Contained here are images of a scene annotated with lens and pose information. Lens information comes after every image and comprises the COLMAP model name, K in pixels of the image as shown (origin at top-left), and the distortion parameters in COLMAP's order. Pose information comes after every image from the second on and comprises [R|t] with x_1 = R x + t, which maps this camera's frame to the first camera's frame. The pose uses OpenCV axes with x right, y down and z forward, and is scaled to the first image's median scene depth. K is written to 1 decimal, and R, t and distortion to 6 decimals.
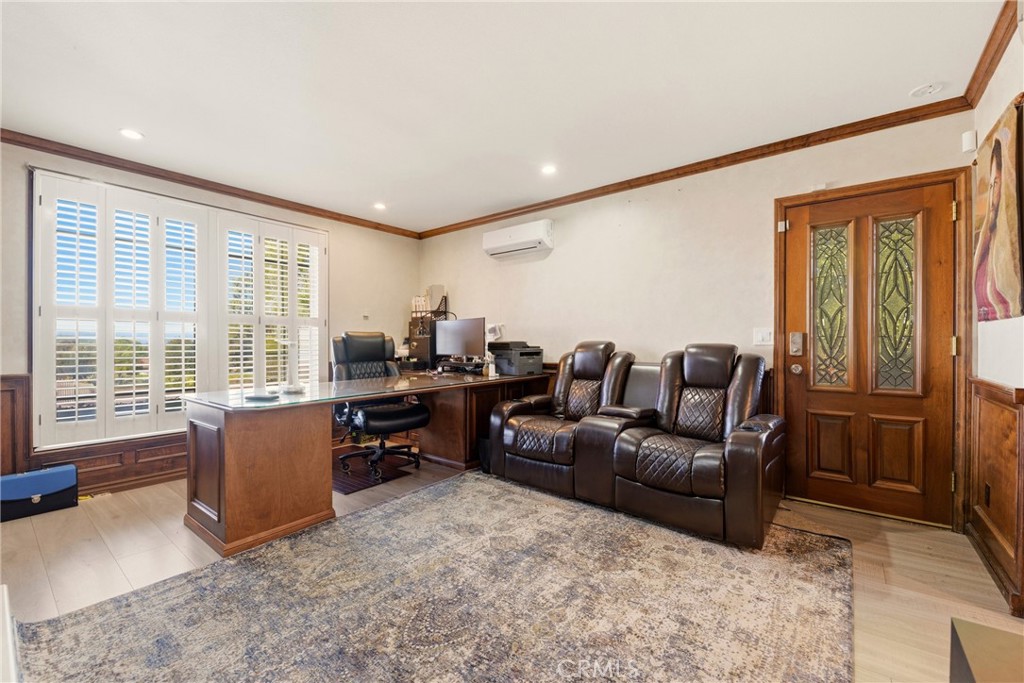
lens RADIAL K [[418.5, 0, 510.0], [0, 418.5, 343.9], [0, 0, 1]] dist [0.009872, -0.006929]
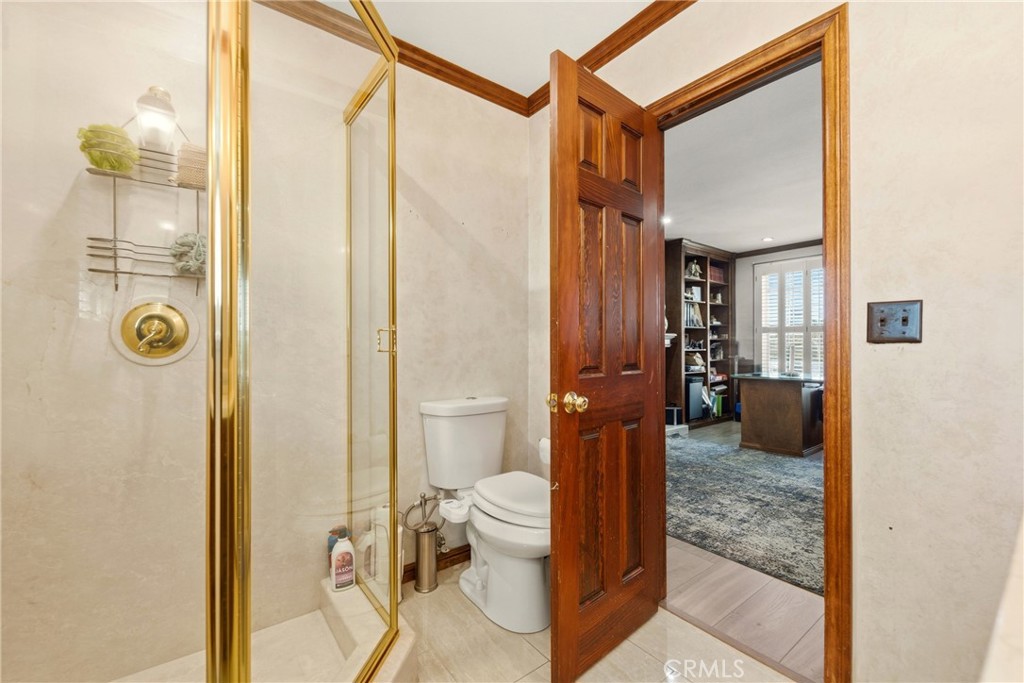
lens RADIAL K [[418.5, 0, 509.2], [0, 418.5, 343.6], [0, 0, 1]] dist [0.009872, -0.006929]
pose [[-0.253243, -0.004124, -0.967394, 1.689480], [-0.000116, 0.999991, -0.004232, -0.001753], [0.967403, -0.000960, -0.253241, 0.427288]]
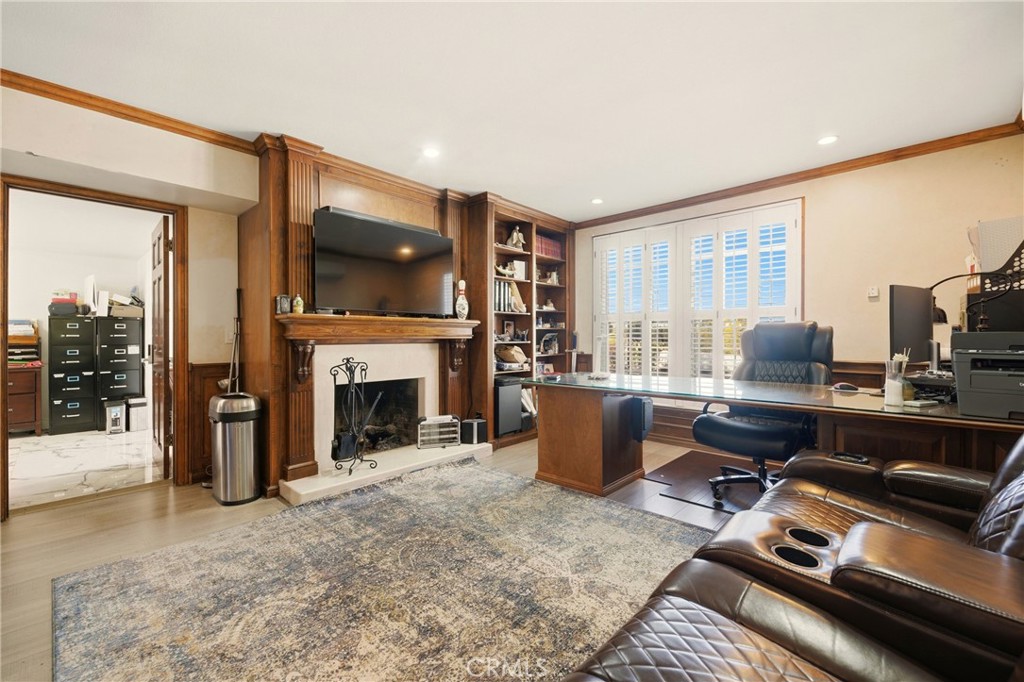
lens RADIAL K [[418.5, 0, 513.4], [0, 418.5, 337.0], [0, 0, 1]] dist [0.009872, -0.006929]
pose [[-0.077205, 0.001234, -0.997014, 0.844329], [-0.002359, 0.999996, 0.001420, -0.001395], [0.997012, 0.002462, -0.077202, 1.061583]]
